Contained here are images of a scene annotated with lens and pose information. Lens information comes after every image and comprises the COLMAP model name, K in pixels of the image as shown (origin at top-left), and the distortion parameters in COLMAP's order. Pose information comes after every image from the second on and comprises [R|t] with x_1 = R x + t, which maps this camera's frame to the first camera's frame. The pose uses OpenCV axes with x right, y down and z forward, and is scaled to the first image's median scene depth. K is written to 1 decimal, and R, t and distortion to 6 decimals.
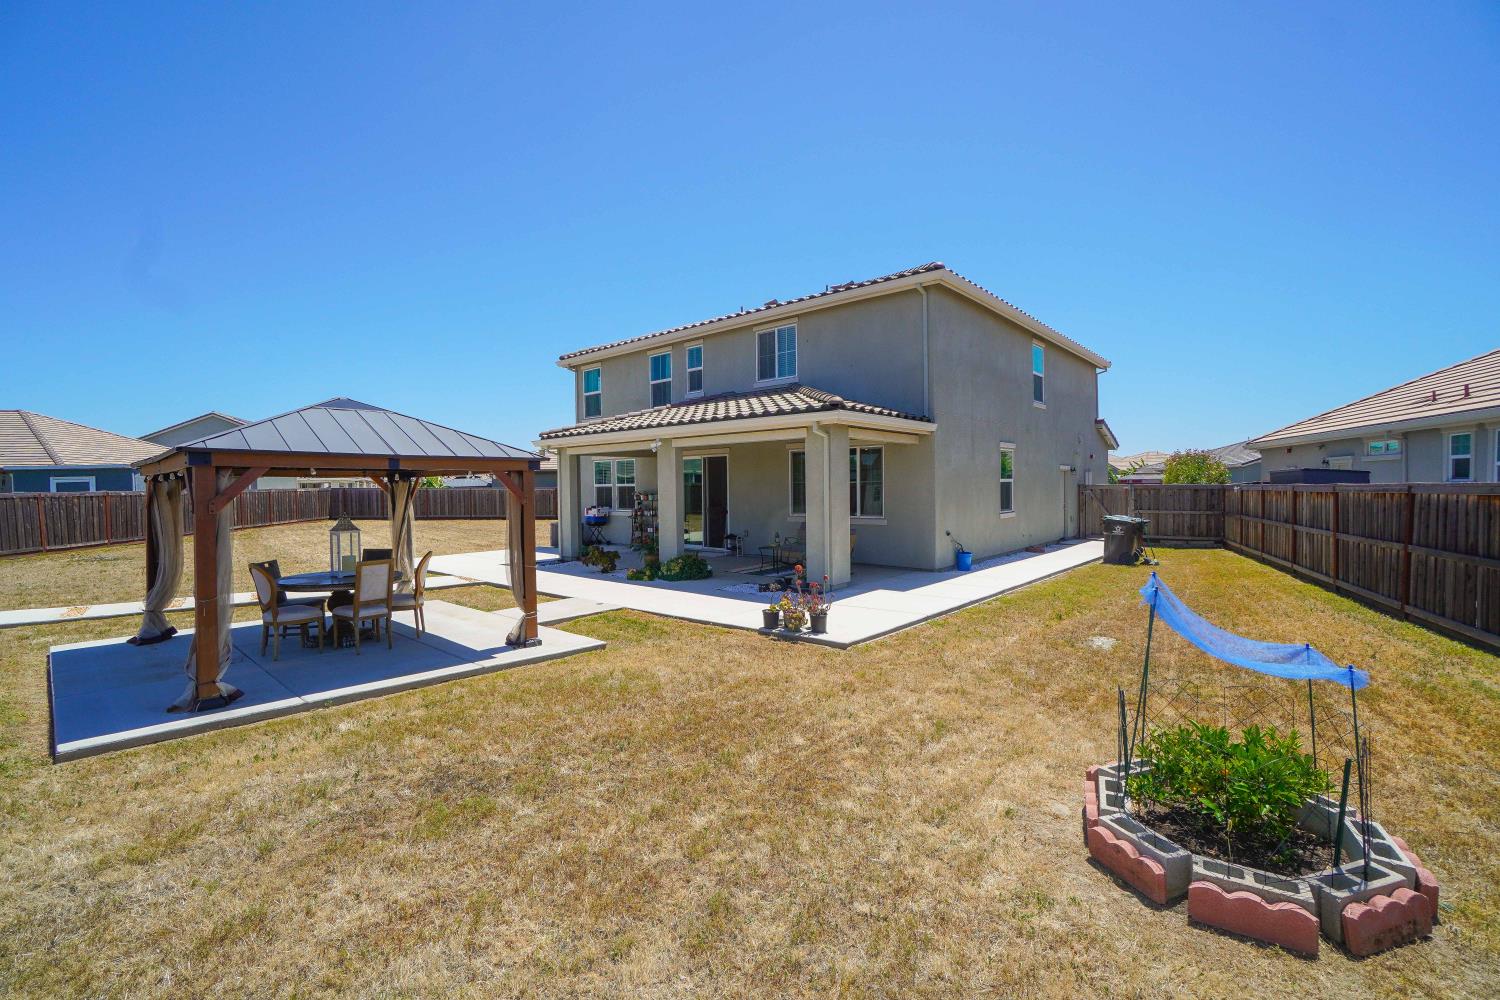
lens RADIAL K [[651.7, 0, 745.9], [0, 651.7, 493.6], [0, 0, 1]] dist [-0.001382, -0.000168]
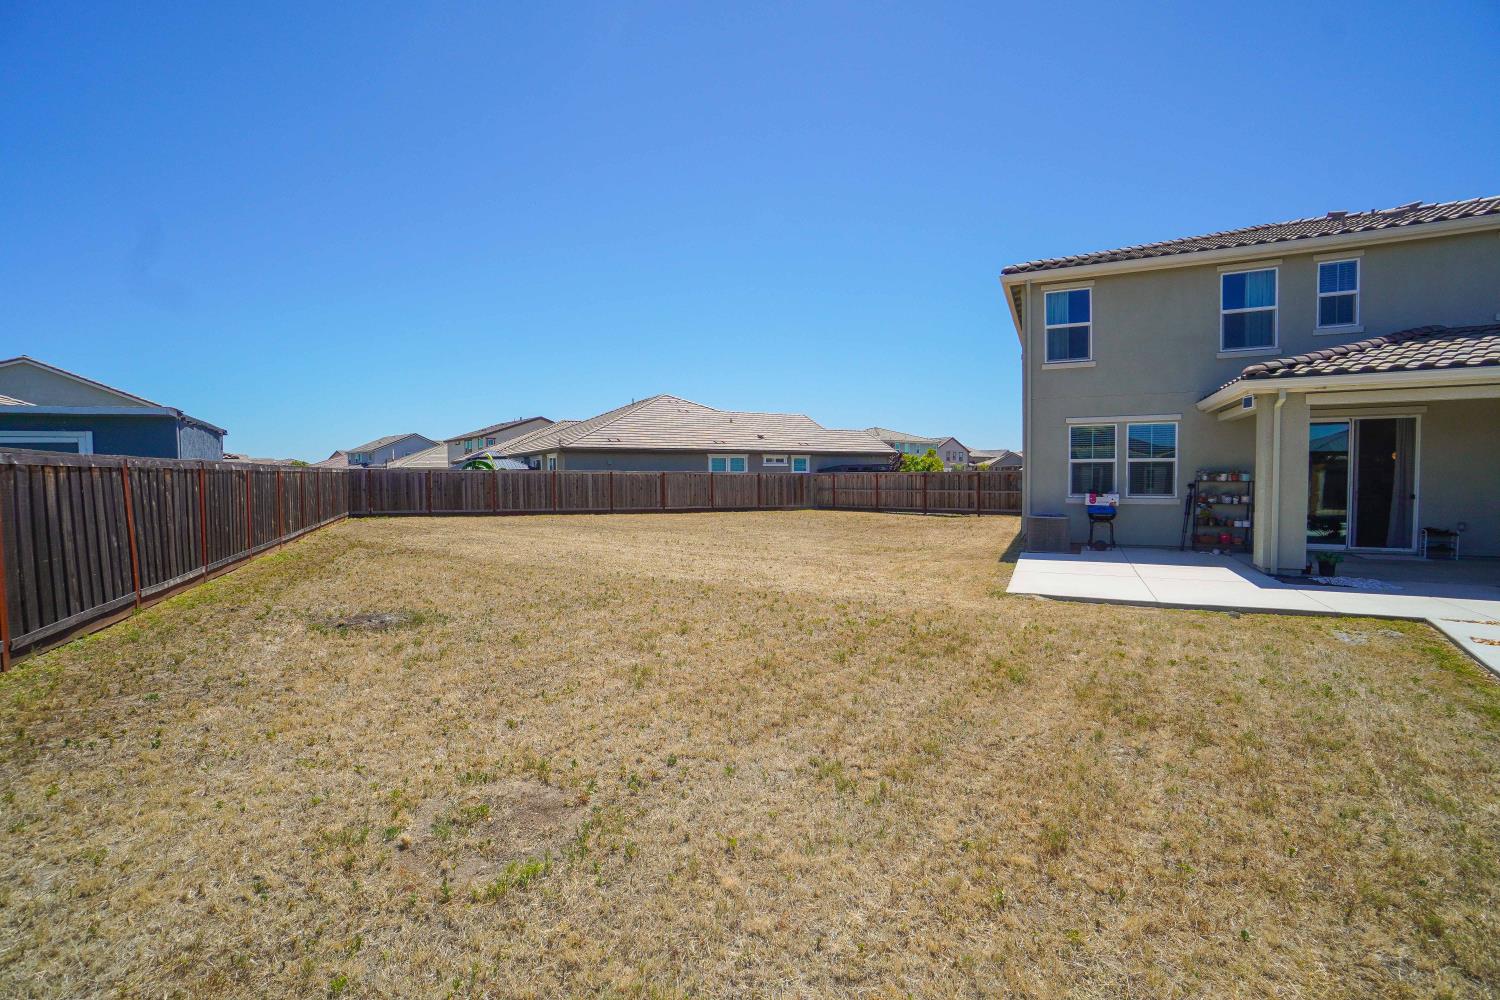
lens RADIAL K [[651.7, 0, 750.1], [0, 651.7, 486.9], [0, 0, 1]] dist [-0.001382, -0.000168]
pose [[0.947070, -0.001502, 0.321023, -0.908332], [-0.000192, 0.999986, 0.005246, 0.013480], [-0.321026, -0.005030, 0.947057, 0.545229]]
